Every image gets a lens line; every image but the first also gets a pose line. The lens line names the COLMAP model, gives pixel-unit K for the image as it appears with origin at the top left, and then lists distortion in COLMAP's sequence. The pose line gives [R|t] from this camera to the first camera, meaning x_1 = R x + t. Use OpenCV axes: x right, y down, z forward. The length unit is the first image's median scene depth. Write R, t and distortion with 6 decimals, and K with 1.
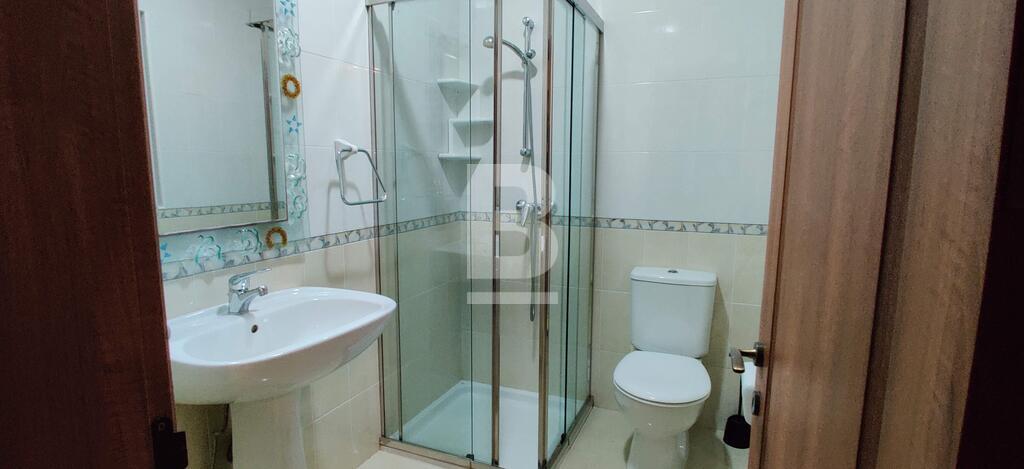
lens RADIAL K [[497.1, 0, 512.0], [0, 497.1, 234.5], [0, 0, 1]] dist [-0.000215, -0.000042]
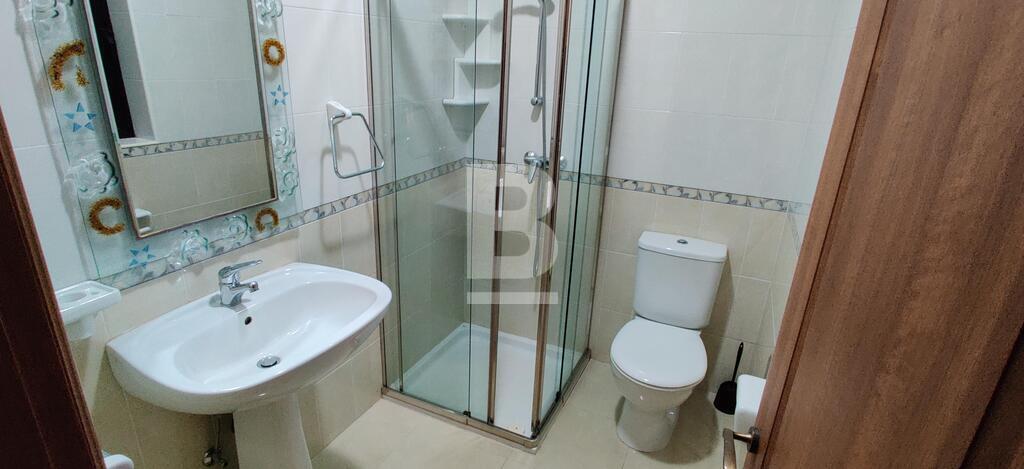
lens RADIAL K [[501.7, 0, 512.0], [0, 501.7, 234.5], [0, 0, 1]] dist [-0.001242, -0.000079]
pose [[0.998783, 0.046459, -0.016532, 0.009736], [-0.042198, 0.978687, 0.200974, -0.127947], [0.025517, -0.200031, 0.979457, 0.044740]]
